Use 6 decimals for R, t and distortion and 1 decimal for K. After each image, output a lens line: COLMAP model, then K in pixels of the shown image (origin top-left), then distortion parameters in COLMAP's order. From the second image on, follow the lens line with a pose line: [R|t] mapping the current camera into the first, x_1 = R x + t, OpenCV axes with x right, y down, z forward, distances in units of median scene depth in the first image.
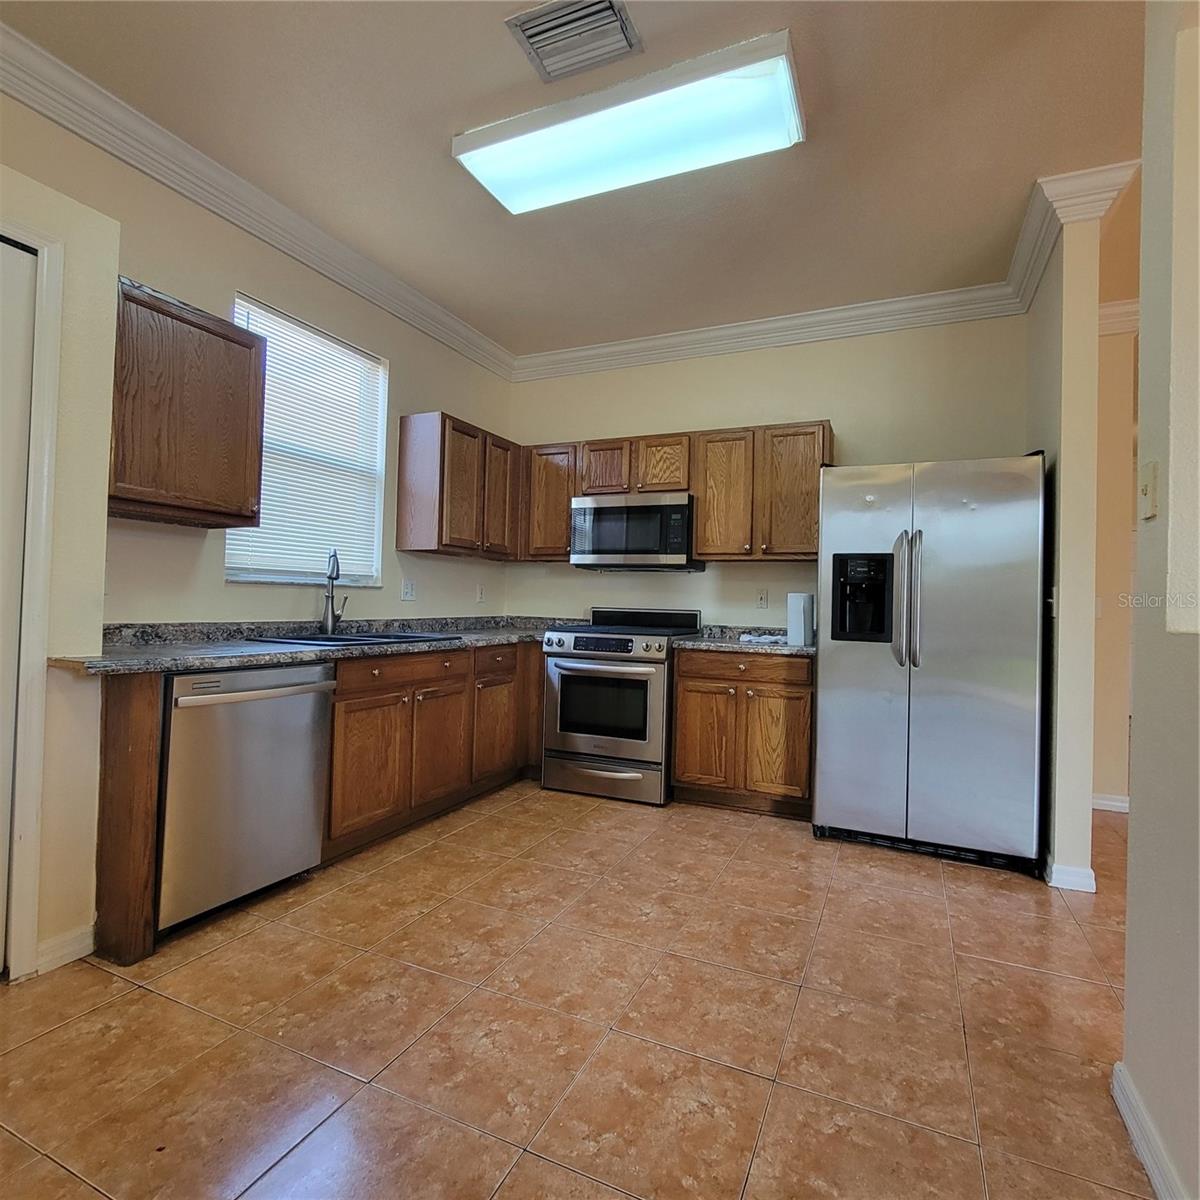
lens RADIAL K [[667.1, 0, 601.6], [0, 667.1, 595.3], [0, 0, 1]] dist [-0.005045, 0.000633]
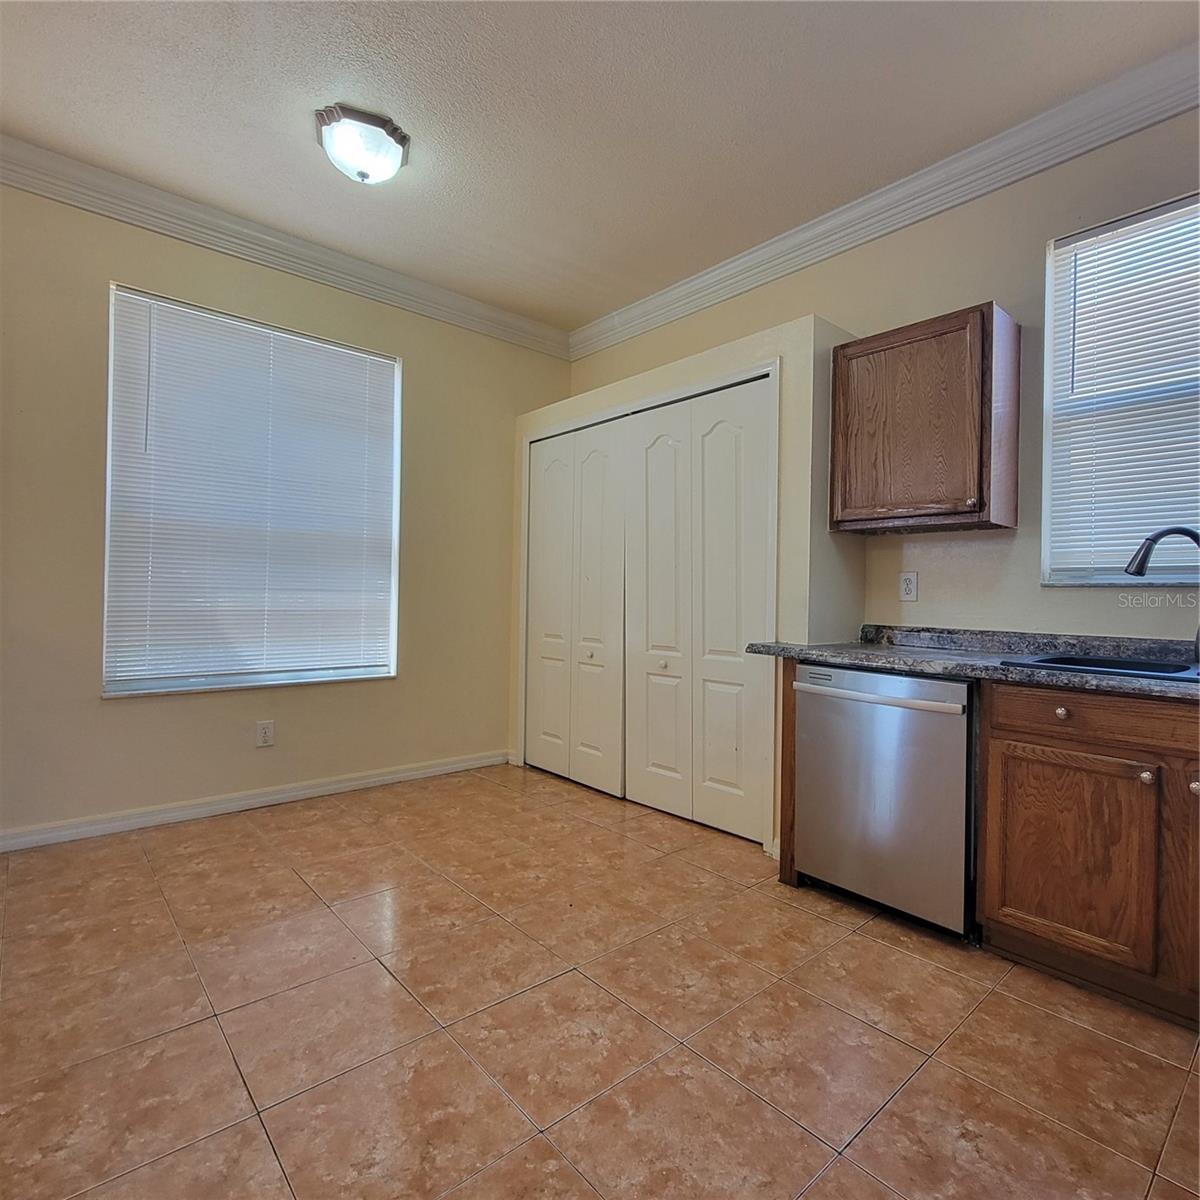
lens RADIAL K [[667.1, 0, 623.2], [0, 667.1, 592.7], [0, 0, 1]] dist [-0.005045, 0.000633]
pose [[-0.397389, -0.037339, -0.916890, 0.537840], [-0.019406, 0.999290, -0.032283, 0.032898], [0.917445, 0.004964, -0.397832, 1.051832]]
